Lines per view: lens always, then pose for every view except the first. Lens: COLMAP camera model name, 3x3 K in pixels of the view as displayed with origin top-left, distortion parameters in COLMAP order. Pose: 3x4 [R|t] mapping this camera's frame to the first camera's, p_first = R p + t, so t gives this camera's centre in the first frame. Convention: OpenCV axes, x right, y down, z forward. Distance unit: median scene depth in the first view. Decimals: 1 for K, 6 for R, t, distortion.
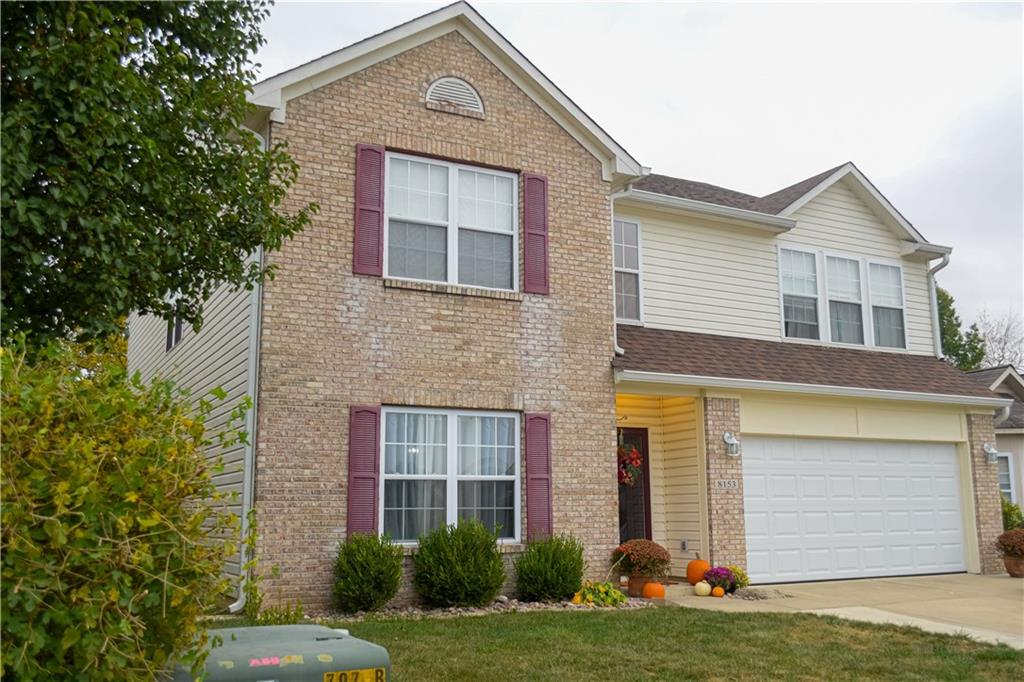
lens RADIAL K [[964.9, 0, 512.7], [0, 964.9, 337.9], [0, 0, 1]] dist [-0.017090, -0.005927]
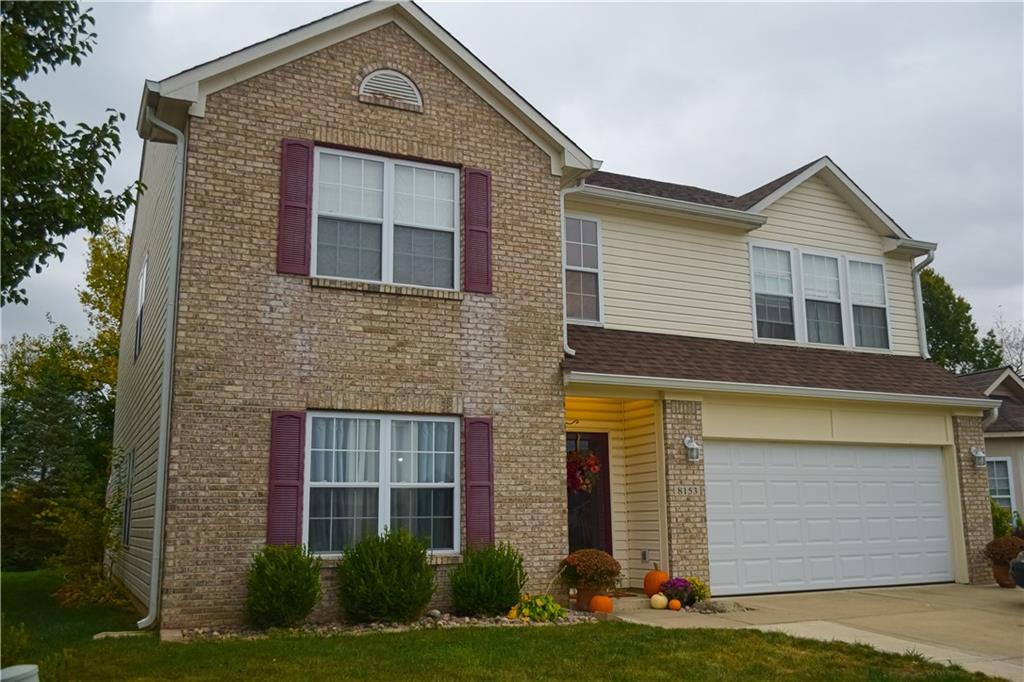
lens RADIAL K [[932.0, 0, 511.9], [0, 932.0, 339.4], [0, 0, 1]] dist [-0.018186, -0.001065]
pose [[0.999157, -0.012819, -0.038992, 0.096139], [0.012265, 0.999821, -0.014415, 0.014826], [0.039169, 0.013924, 0.999136, 0.079944]]
